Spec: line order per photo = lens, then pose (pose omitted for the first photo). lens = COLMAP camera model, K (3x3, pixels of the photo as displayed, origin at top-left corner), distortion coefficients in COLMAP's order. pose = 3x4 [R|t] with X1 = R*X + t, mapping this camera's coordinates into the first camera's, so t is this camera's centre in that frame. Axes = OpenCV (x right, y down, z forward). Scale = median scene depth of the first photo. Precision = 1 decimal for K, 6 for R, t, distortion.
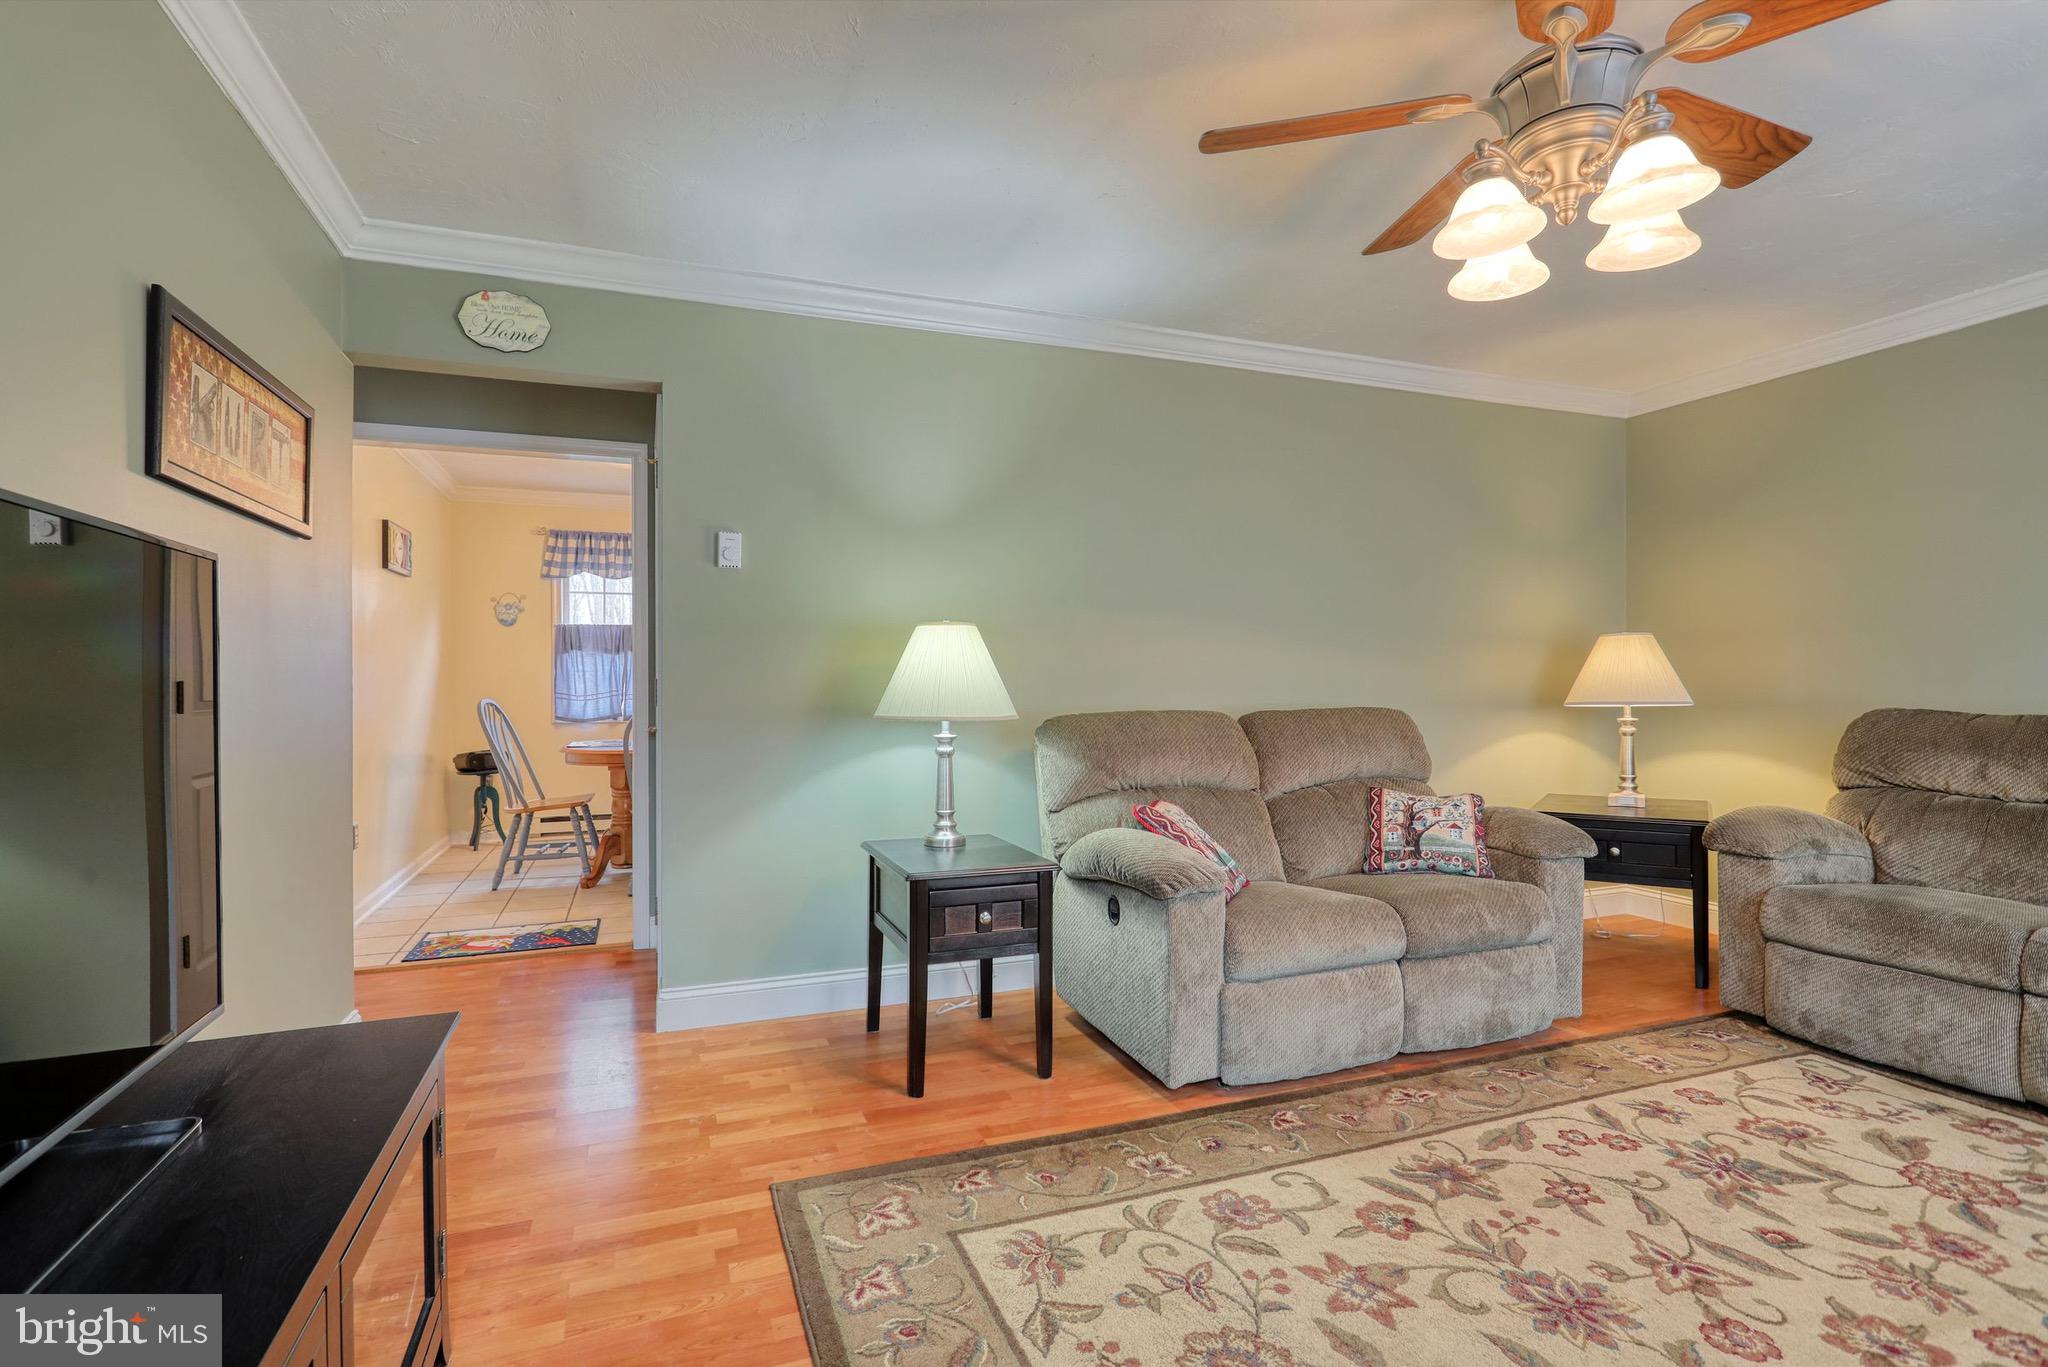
lens RADIAL K [[977.4, 0, 1015.8], [0, 977.4, 698.1], [0, 0, 1]] dist [-0.002977, 0.003101]
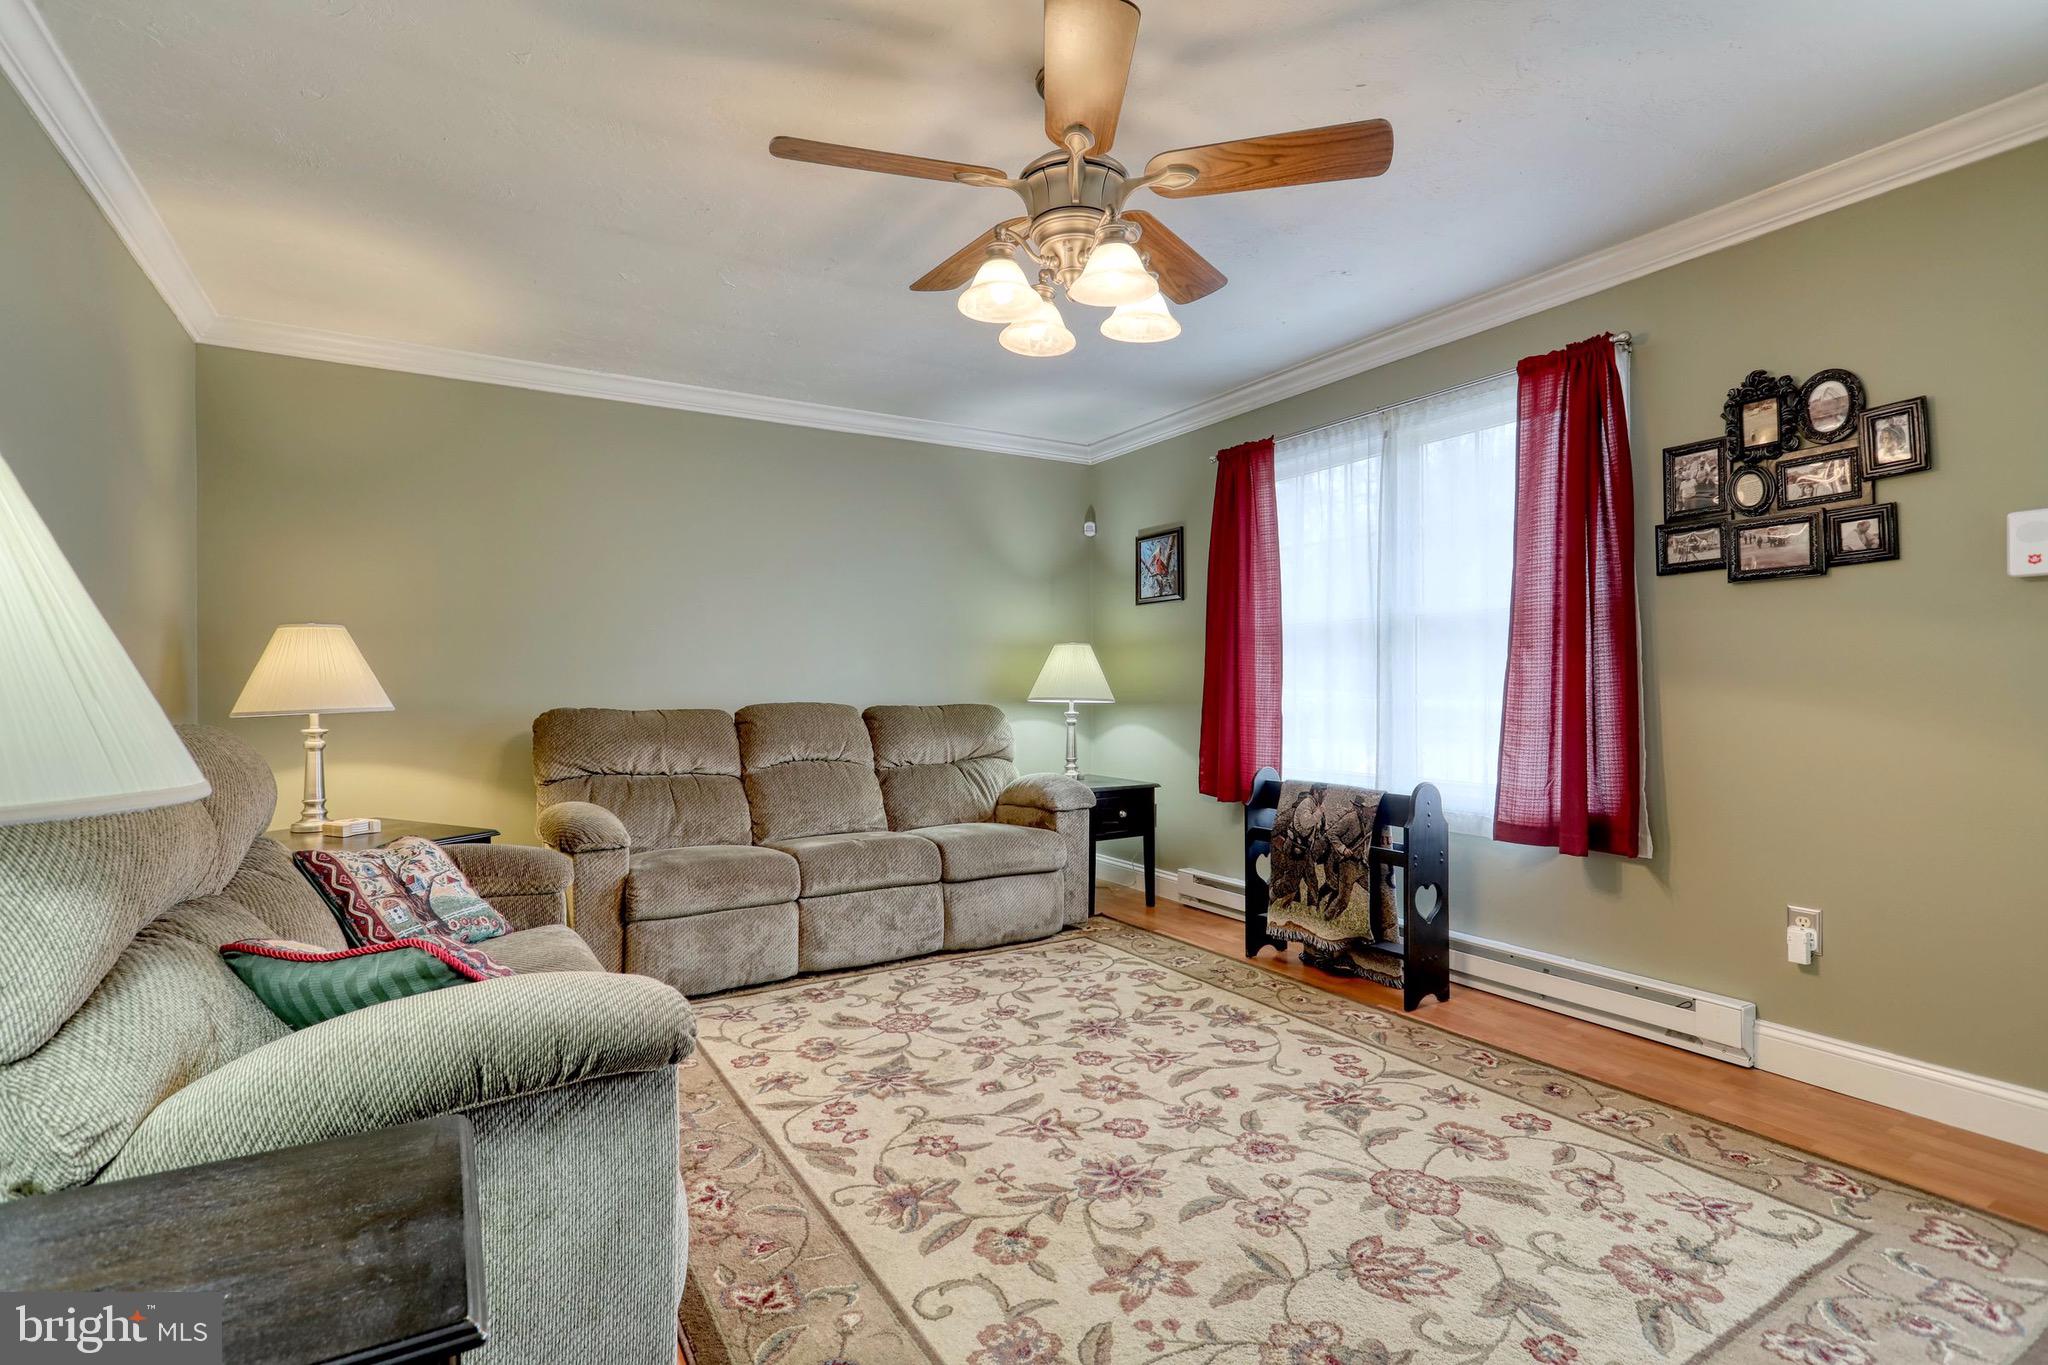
lens RADIAL K [[977.4, 0, 1006.0], [0, 977.4, 692.4], [0, 0, 1]] dist [-0.002977, 0.003101]
pose [[-0.168468, -0.001747, 0.985706, -0.556409], [0.018192, 0.999823, 0.004881, -0.007283], [-0.985539, 0.018754, -0.168407, 1.164807]]
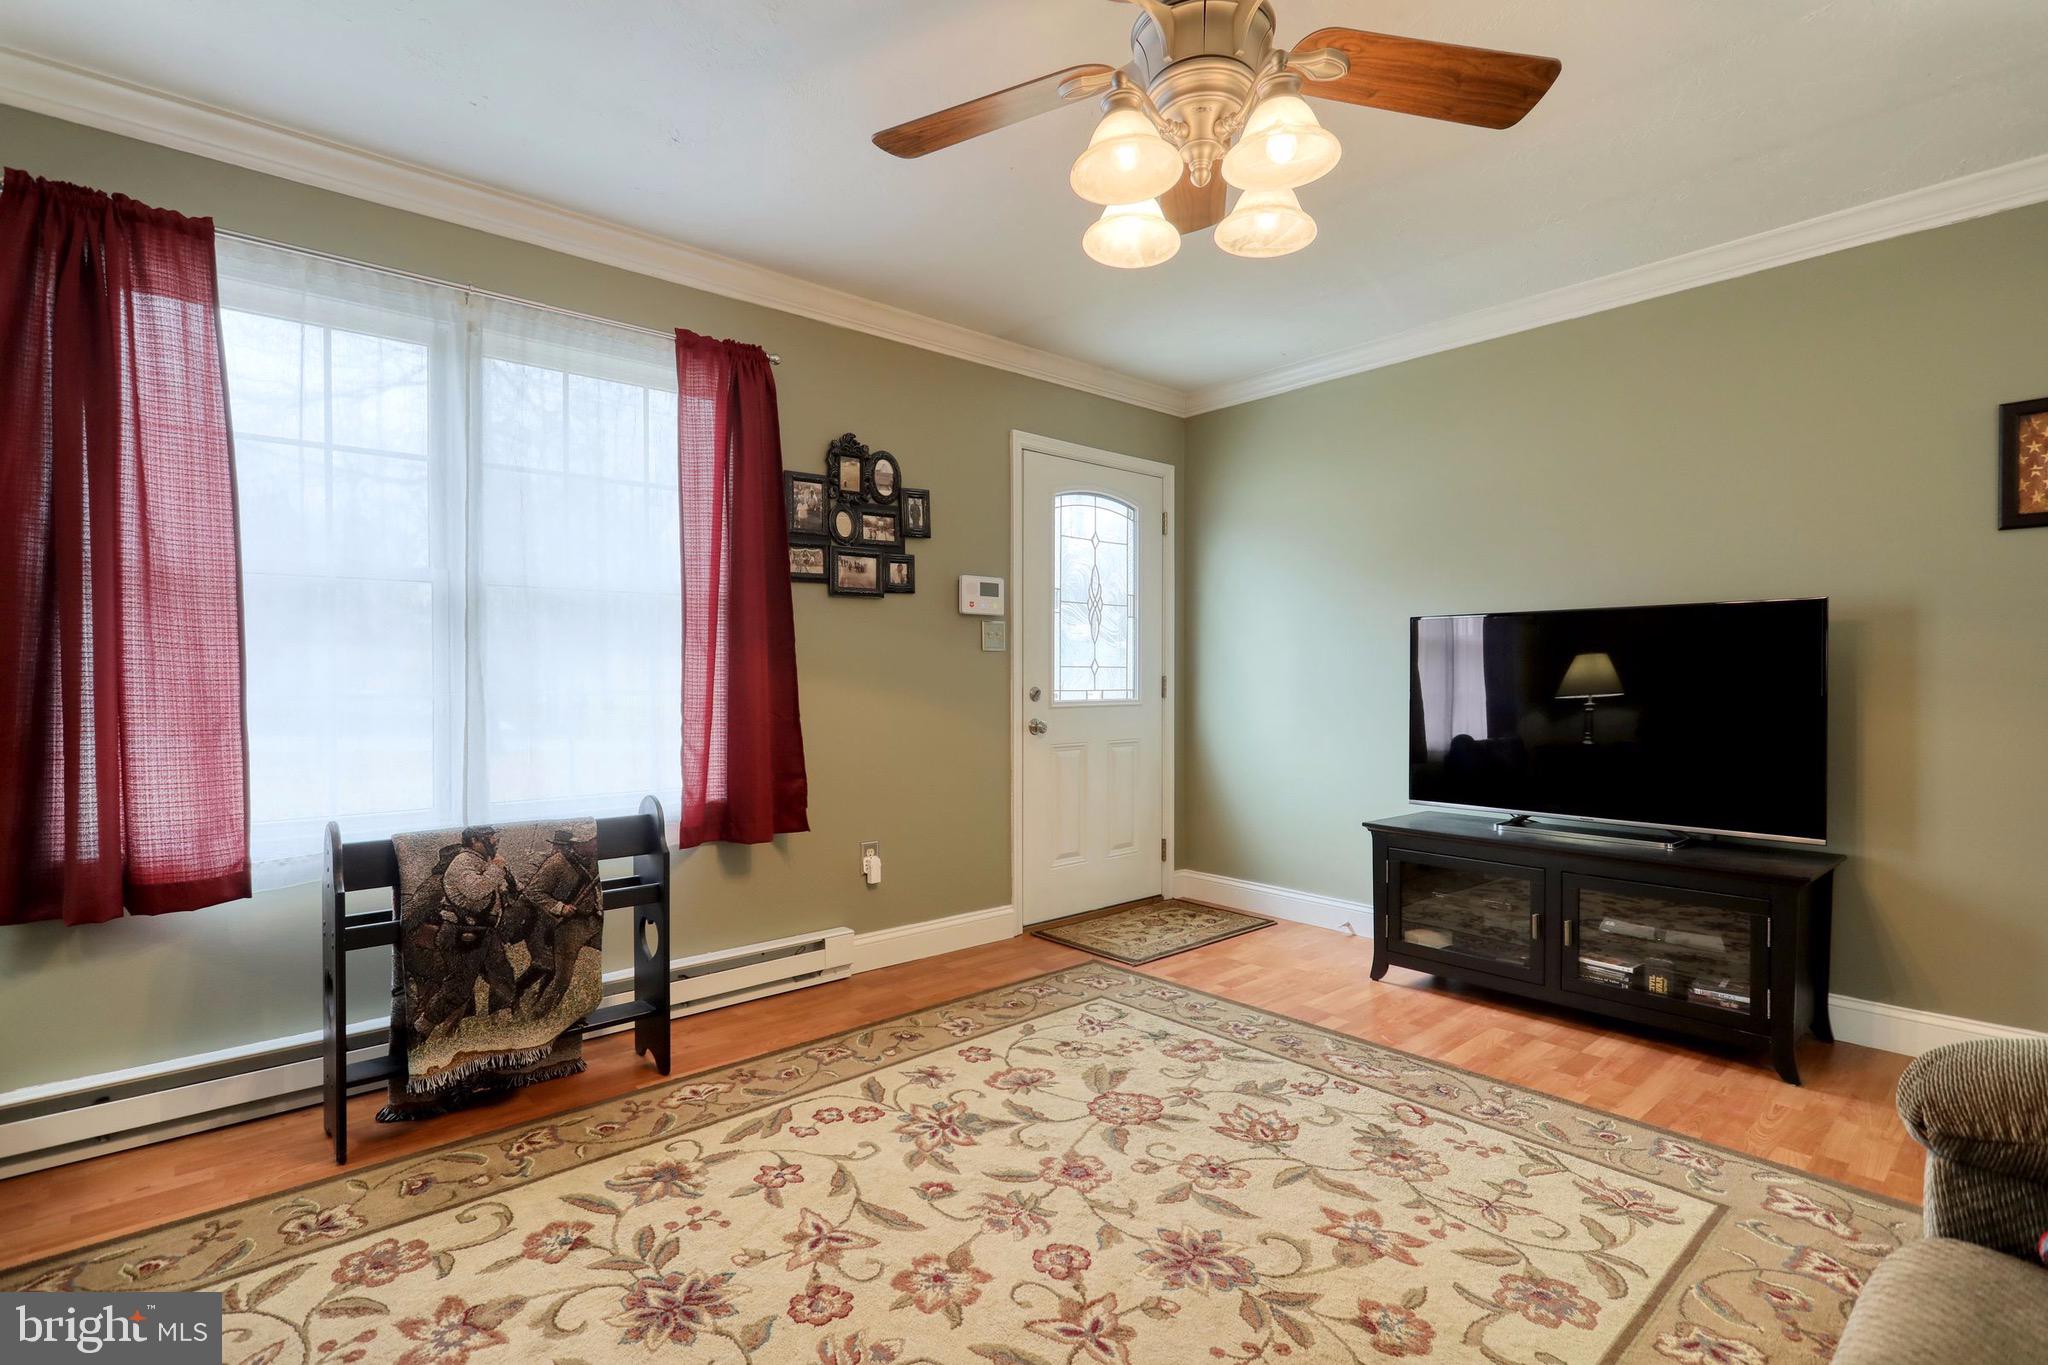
lens RADIAL K [[977.4, 0, 1017.4], [0, 977.4, 683.7], [0, 0, 1]] dist [-0.002977, 0.003101]
pose [[-0.933566, 0.010893, -0.358240, 0.971555], [0.001623, 0.999656, 0.026167, -0.025889], [0.358402, 0.023847, -0.933263, 1.653571]]
